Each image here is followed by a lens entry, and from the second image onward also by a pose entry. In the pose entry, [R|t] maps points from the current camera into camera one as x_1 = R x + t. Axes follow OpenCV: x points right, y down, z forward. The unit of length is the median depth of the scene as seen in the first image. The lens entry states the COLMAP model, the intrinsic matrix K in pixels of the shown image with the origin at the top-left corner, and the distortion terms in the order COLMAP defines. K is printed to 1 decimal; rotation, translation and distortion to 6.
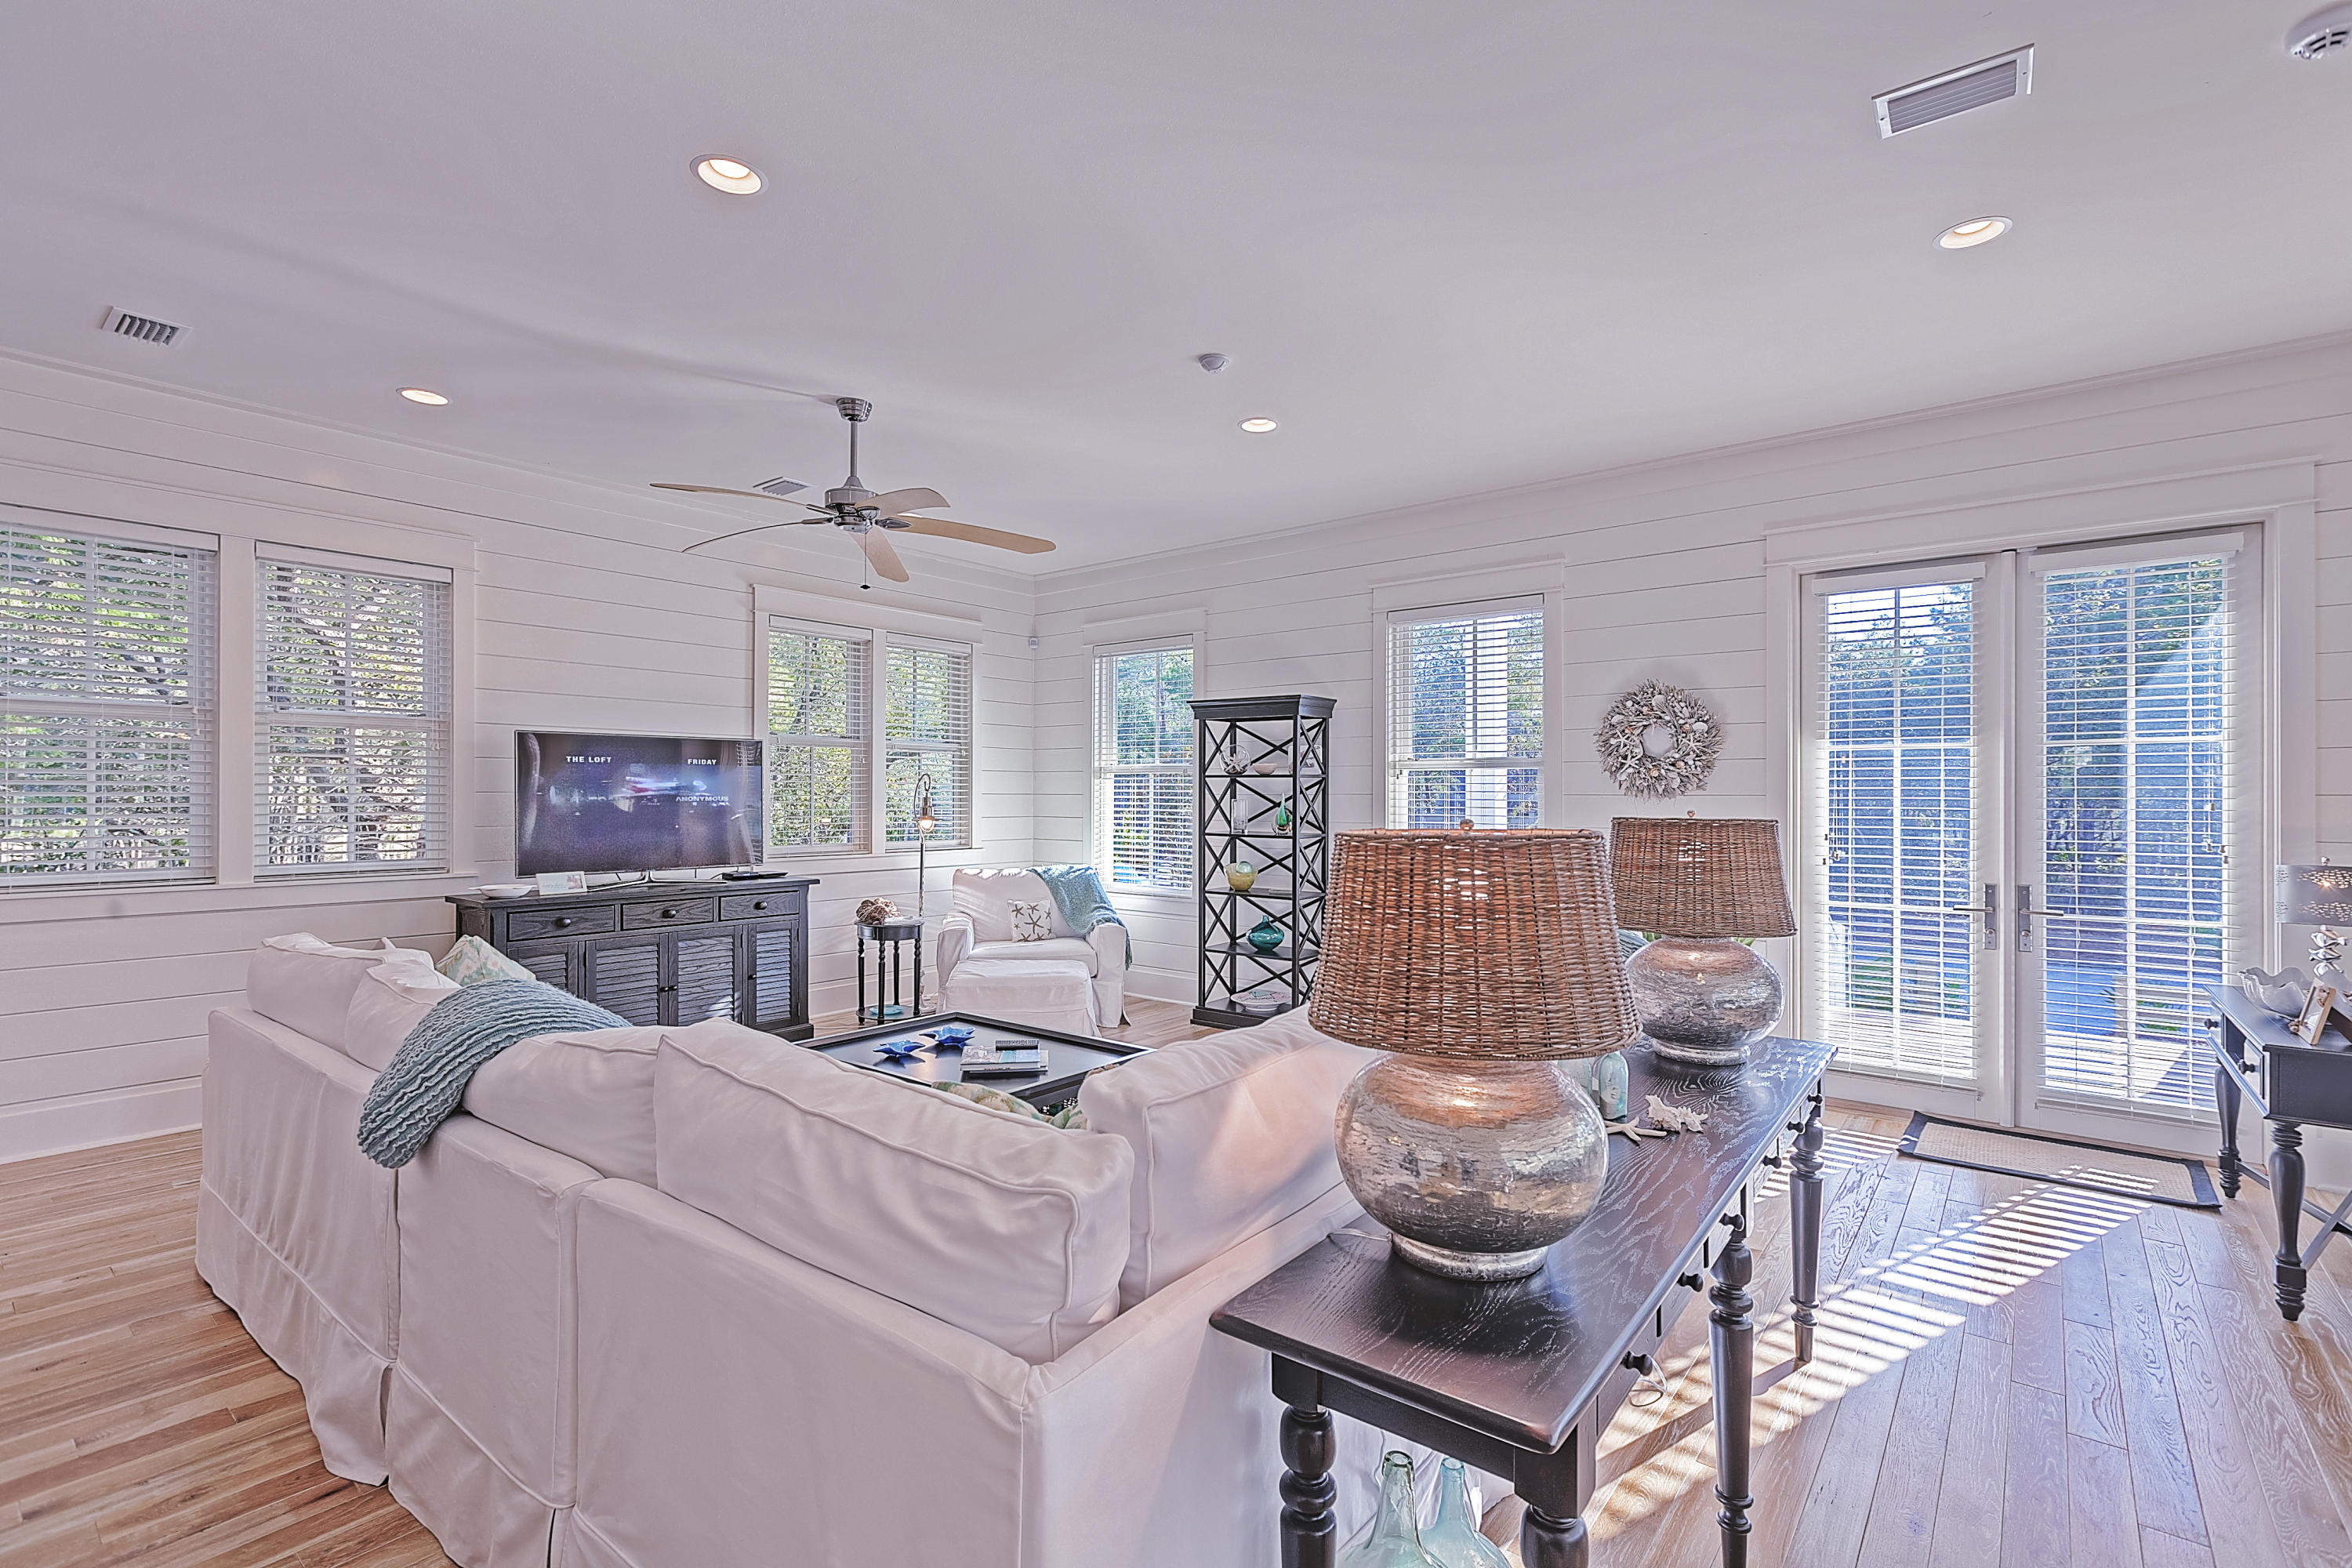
lens RADIAL K [[1075.4, 0, 1181.2], [0, 1075.4, 784.4], [0, 0, 1]] dist [0.002252, 0.001415]
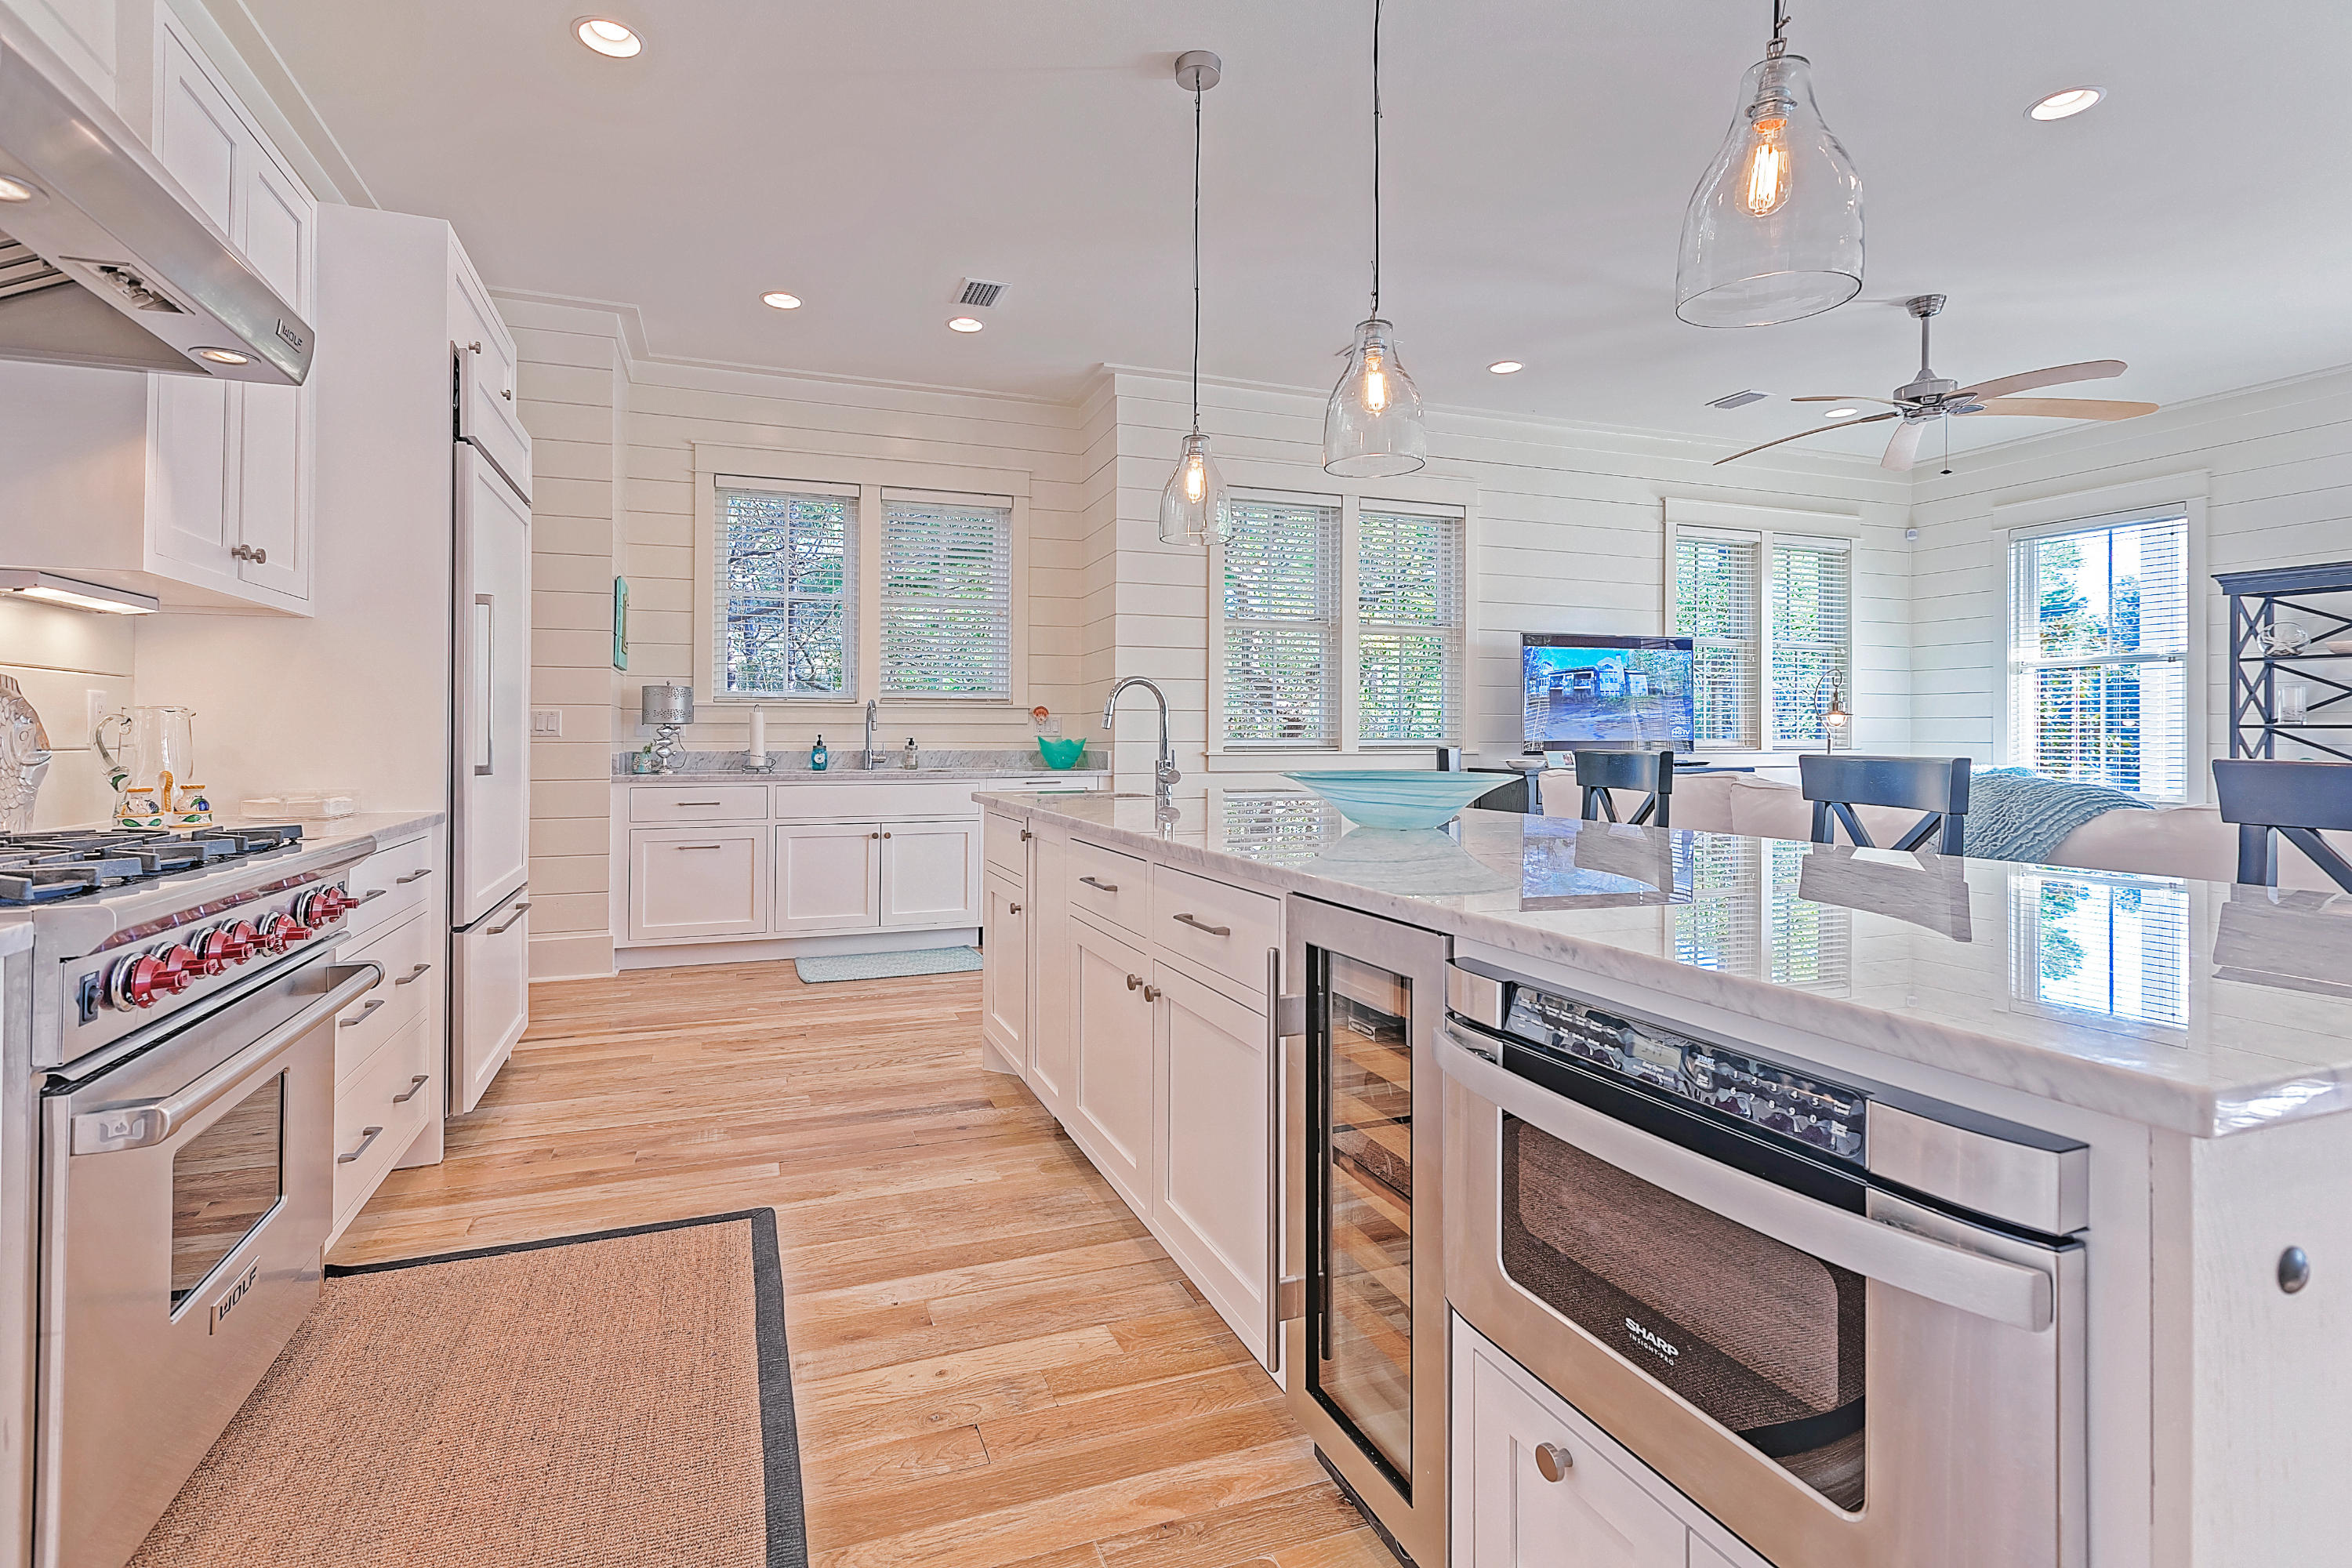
lens RADIAL K [[1075.4, 0, 1108.6], [0, 1075.4, 736.9], [0, 0, 1]] dist [0.002252, 0.001415]
pose [[0.852836, 0.001903, -0.522175, -0.298547], [0.004692, 0.999925, 0.011307, 0.040260], [0.522157, -0.012093, 0.852764, -0.223637]]
